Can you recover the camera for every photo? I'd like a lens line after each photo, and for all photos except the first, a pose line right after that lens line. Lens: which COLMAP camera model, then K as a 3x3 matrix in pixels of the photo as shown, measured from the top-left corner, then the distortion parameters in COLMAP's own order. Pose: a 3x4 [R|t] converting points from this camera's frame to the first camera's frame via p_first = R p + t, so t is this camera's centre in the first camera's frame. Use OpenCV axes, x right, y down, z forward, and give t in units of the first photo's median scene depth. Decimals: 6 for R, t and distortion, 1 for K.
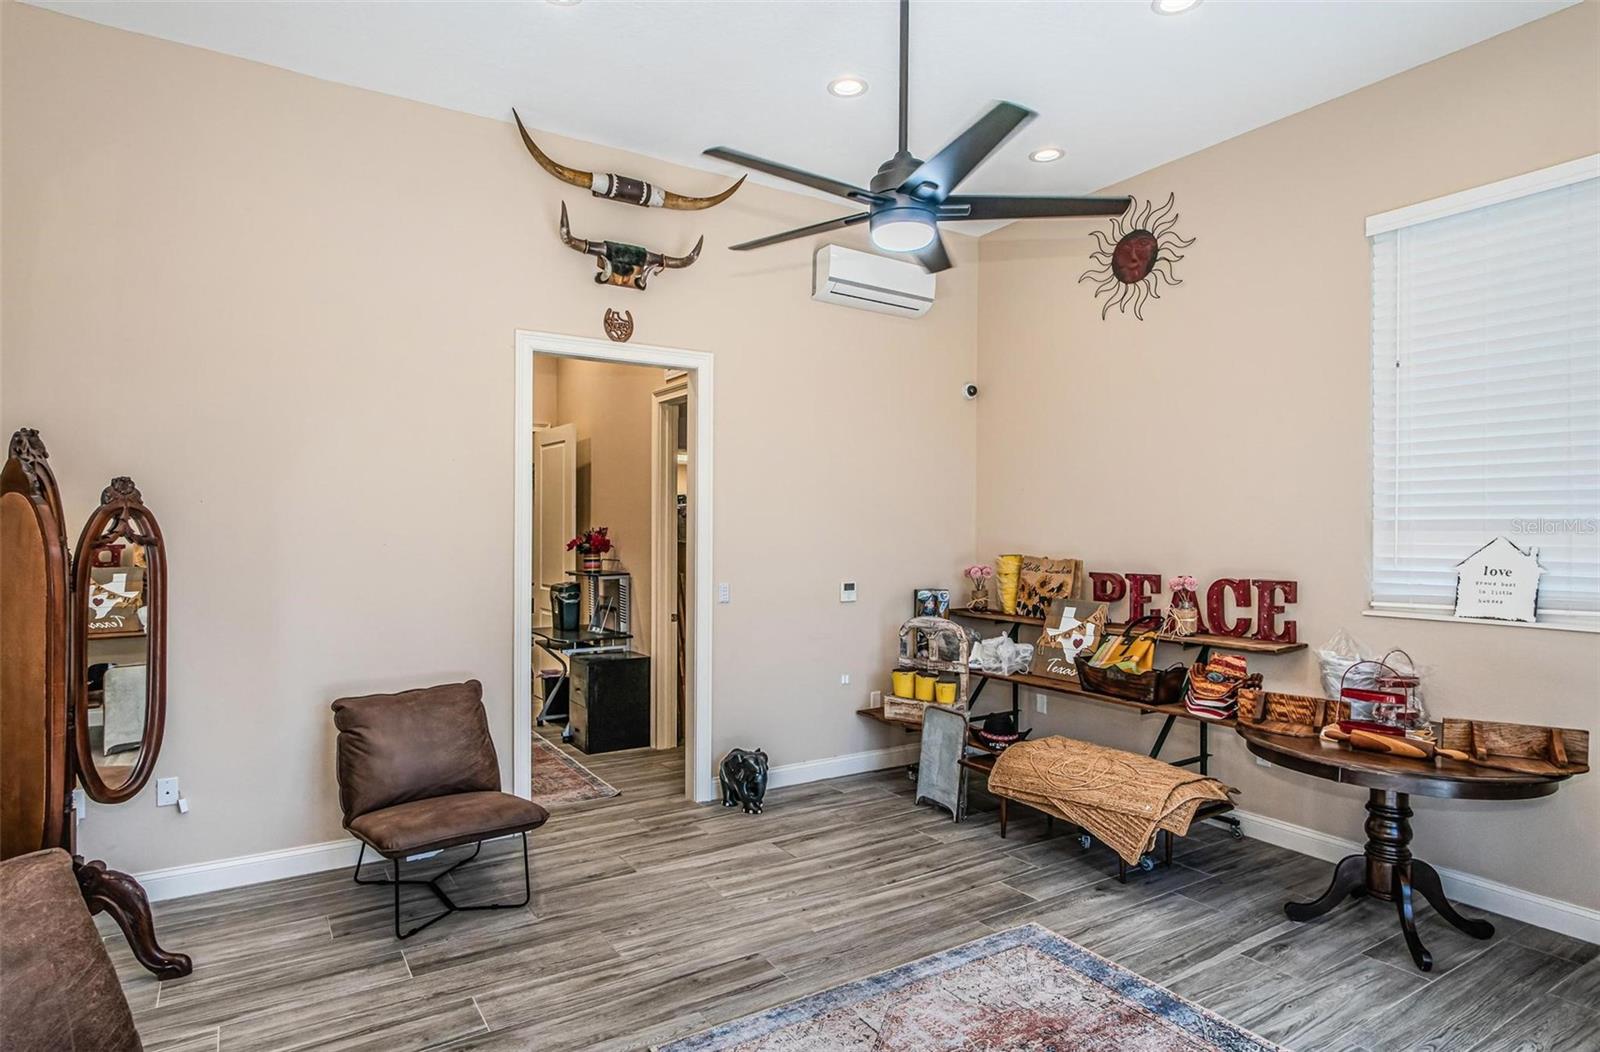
lens RADIAL K [[870.4, 0, 807.8], [0, 870.4, 547.7], [0, 0, 1]] dist [-0.002430, 0.002144]
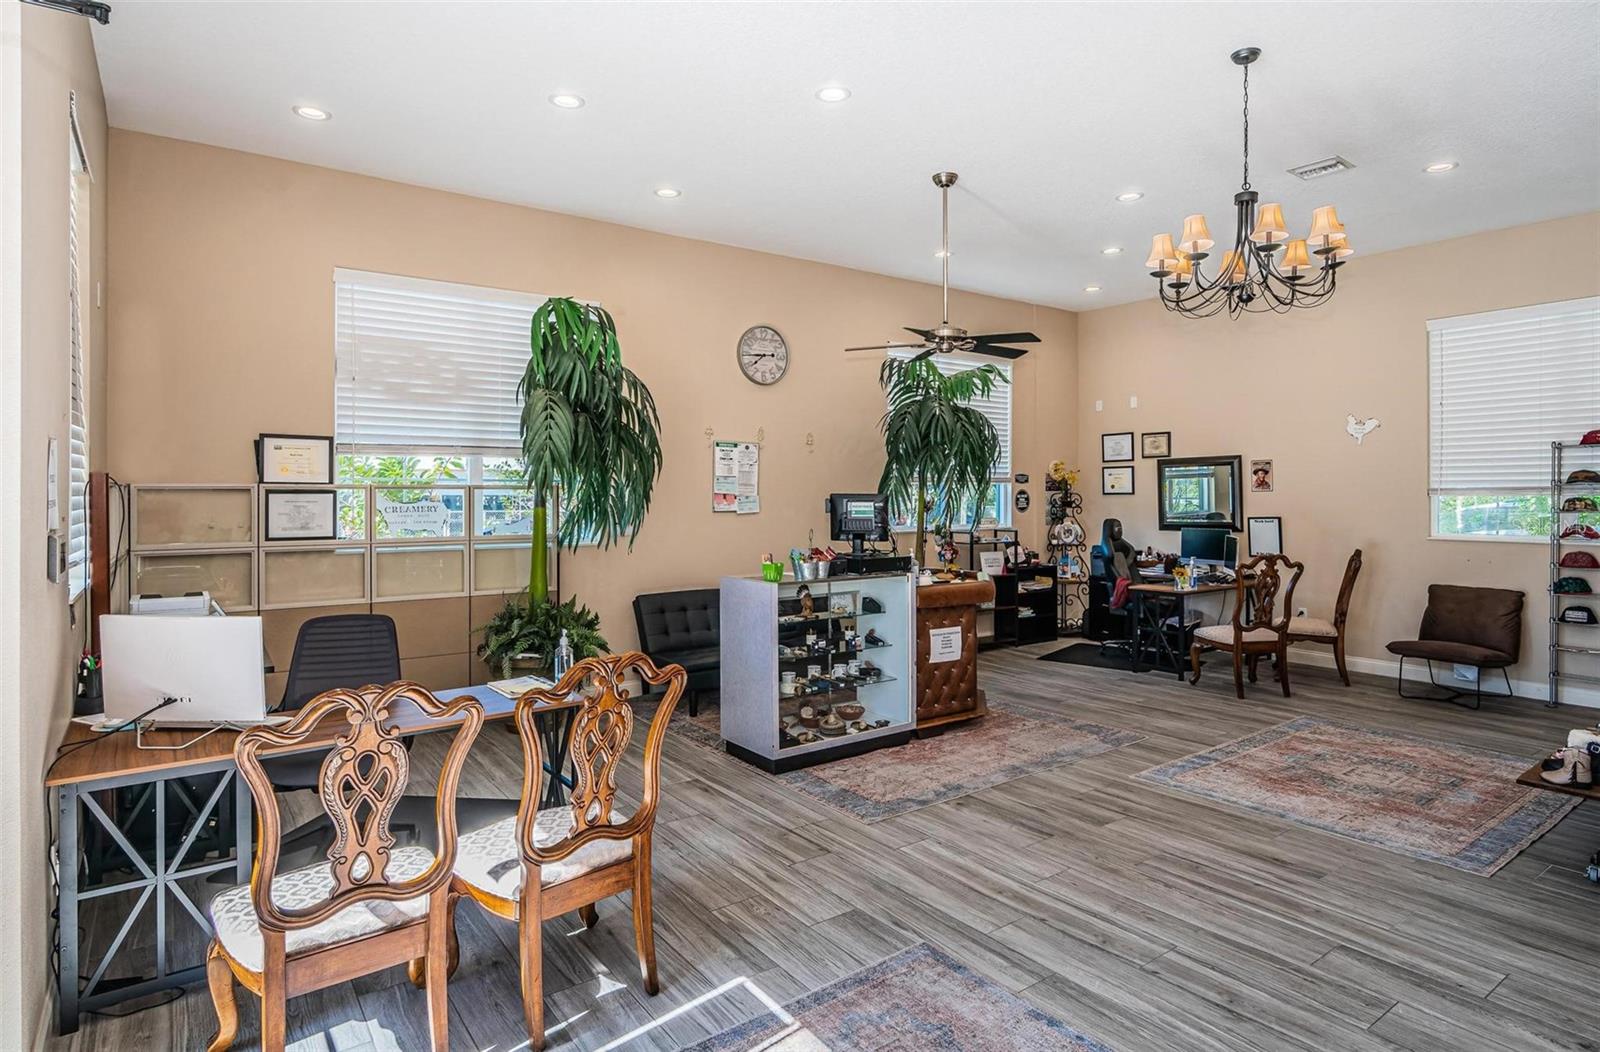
lens RADIAL K [[864.6, 0, 827.4], [0, 864.6, 495.1], [0, 0, 1]] dist [0.002616, 0.001357]
pose [[-0.087484, -0.008997, 0.996125, -1.150056], [0.018507, 0.999772, 0.010656, -0.051217], [-0.995994, 0.019367, -0.087297, 1.689552]]
